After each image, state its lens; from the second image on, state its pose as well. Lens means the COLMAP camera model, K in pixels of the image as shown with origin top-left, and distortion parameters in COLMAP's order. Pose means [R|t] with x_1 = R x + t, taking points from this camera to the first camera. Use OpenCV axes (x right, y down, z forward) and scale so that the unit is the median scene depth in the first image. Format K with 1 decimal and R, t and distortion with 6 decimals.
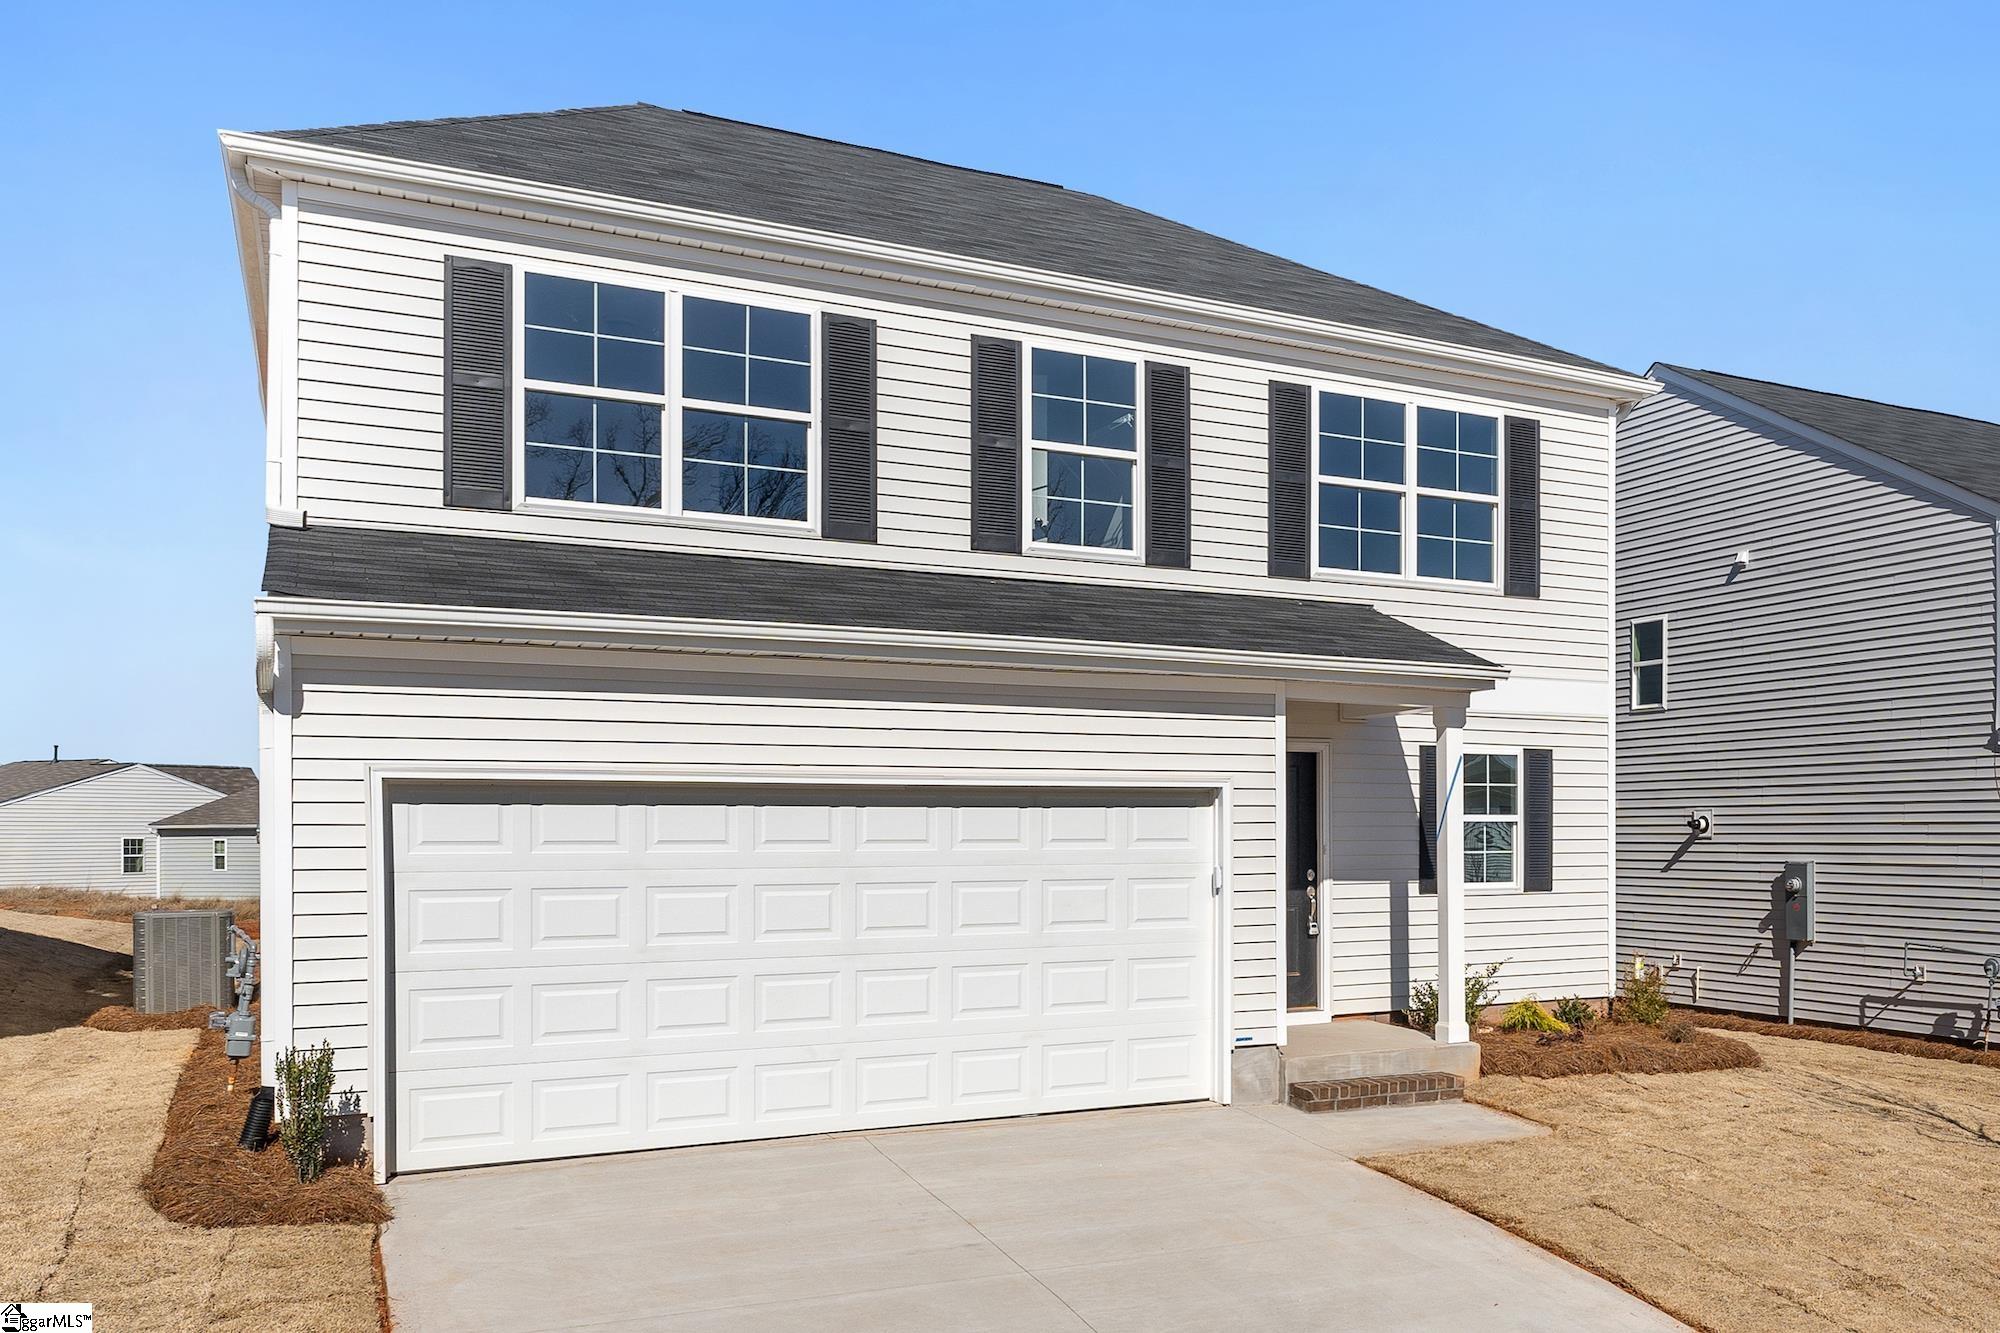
lens RADIAL K [[796.9, 0, 1012.0], [0, 796.9, 663.4], [0, 0, 1]] dist [0.000409, 0.000018]
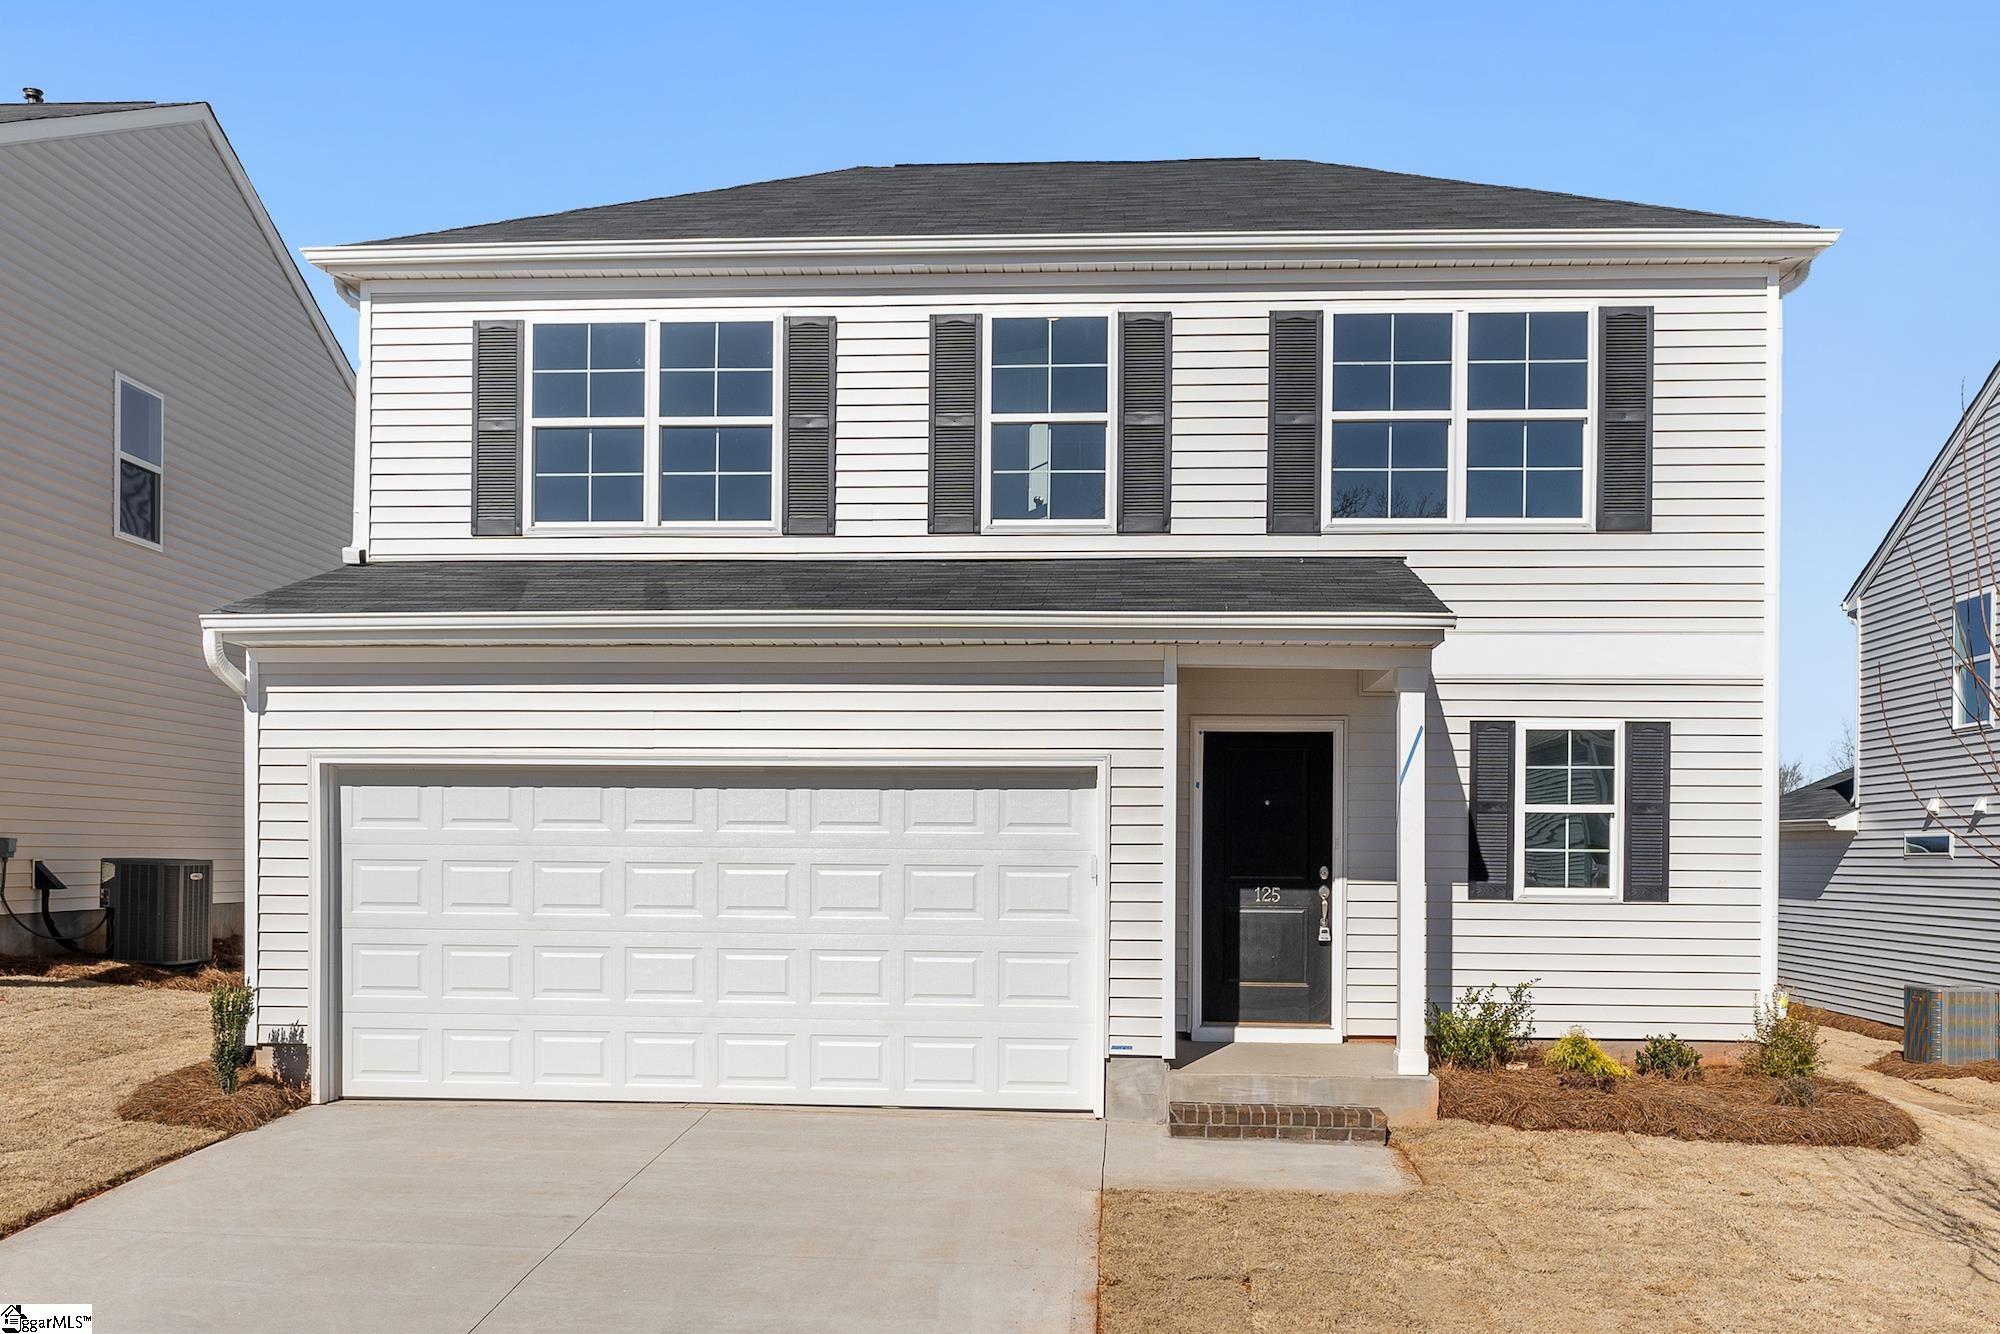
lens RADIAL K [[796.9, 0, 1000.6], [0, 796.9, 670.0], [0, 0, 1]] dist [0.000409, 0.000018]
pose [[0.961477, -0.045029, -0.271172, 0.297817], [0.046737, 0.998907, -0.000159, 0.030082], [0.270883, -0.012521, 0.962531, 0.076909]]
